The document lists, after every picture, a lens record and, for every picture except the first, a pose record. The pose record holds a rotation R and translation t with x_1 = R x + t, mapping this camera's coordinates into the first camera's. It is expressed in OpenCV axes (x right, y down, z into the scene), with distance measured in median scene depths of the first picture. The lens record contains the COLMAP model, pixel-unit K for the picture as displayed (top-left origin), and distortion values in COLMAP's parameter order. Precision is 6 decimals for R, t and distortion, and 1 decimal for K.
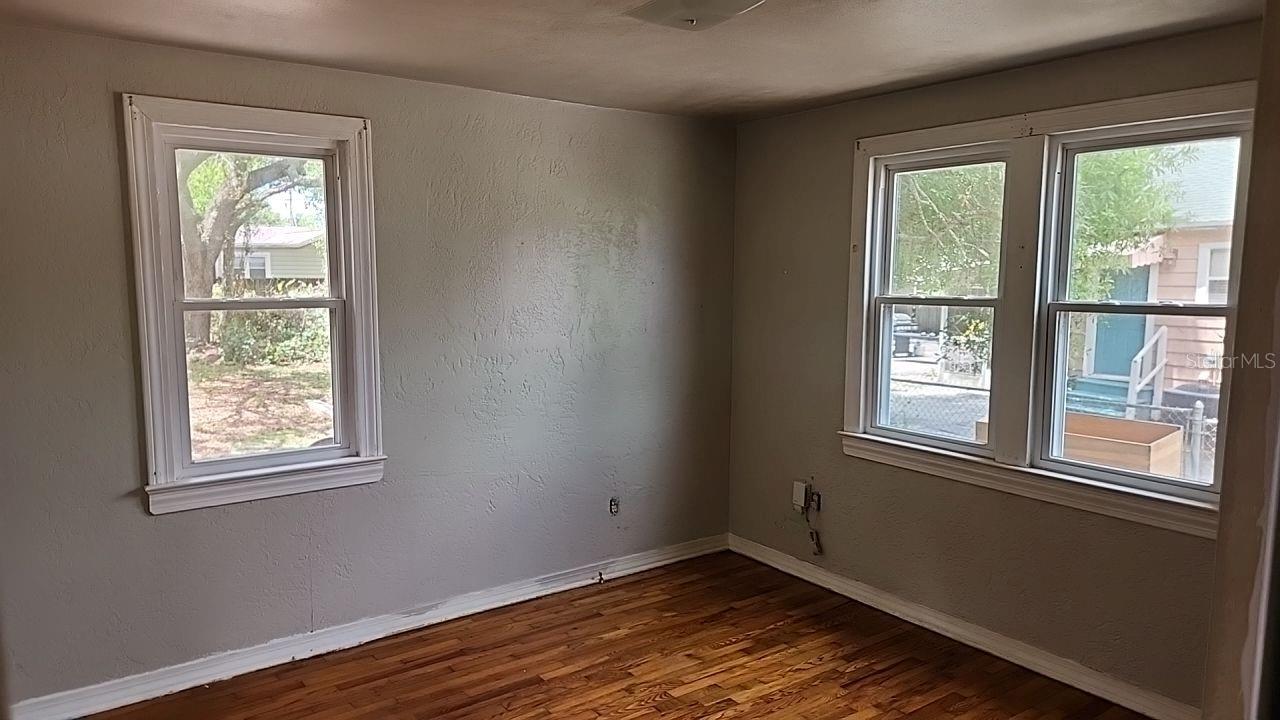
lens RADIAL K [[863.3, 0, 640.3], [0, 863.3, 375.4], [0, 0, 1]] dist [0.084832, -0.066283]
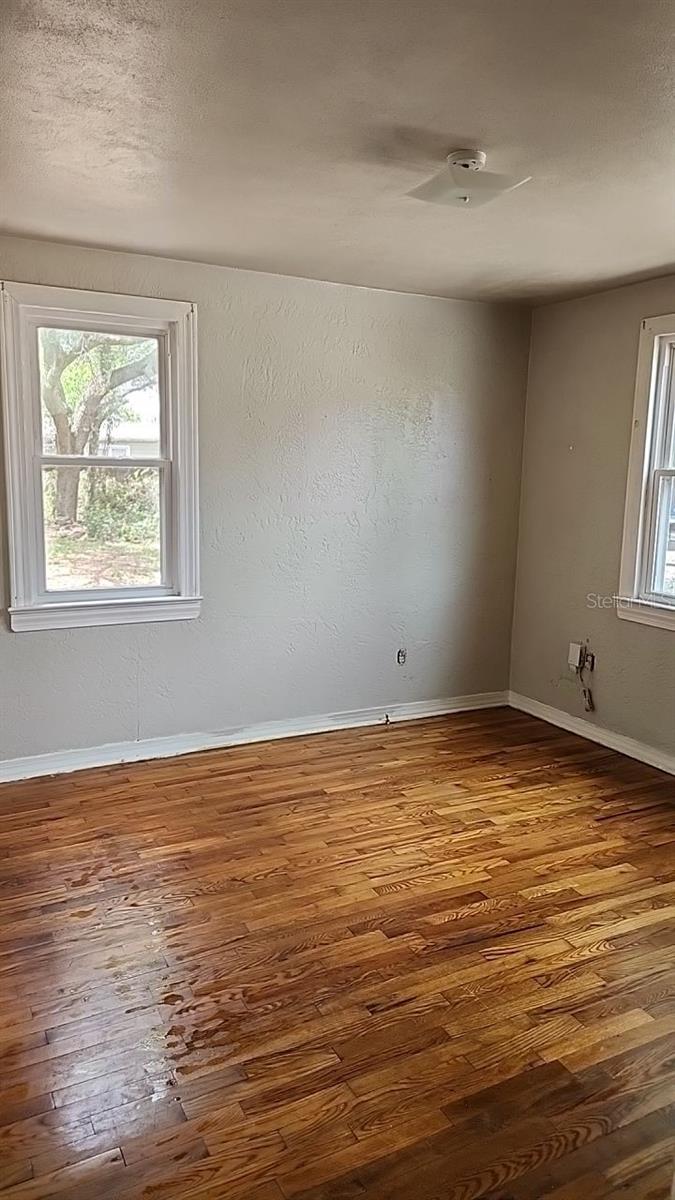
lens RADIAL K [[809.3, 0, 345.0], [0, 809.3, 589.1], [0, 0, 1]] dist [0.084832, -0.066283]
pose [[0.989568, 0.038147, -0.138923, 0.042181], [-0.034369, 0.998974, 0.029490, 0.038553], [0.139905, -0.024408, 0.989864, -0.043380]]
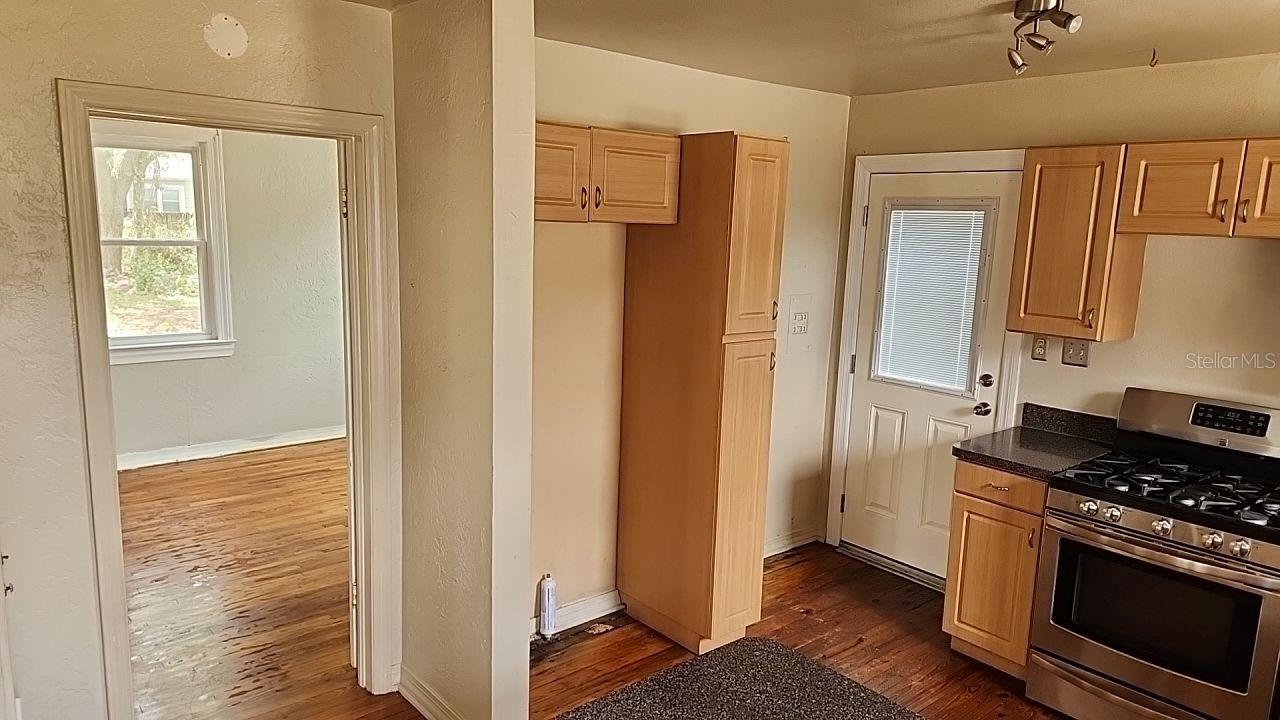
lens RADIAL K [[863.3, 0, 643.6], [0, 863.3, 368.2], [0, 0, 1]] dist [0.084832, -0.066283]
pose [[0.997013, 0.011163, 0.076418, 0.295521], [-0.015497, 0.998290, 0.056365, 0.036559], [-0.075658, -0.057381, 0.995481, -0.590281]]
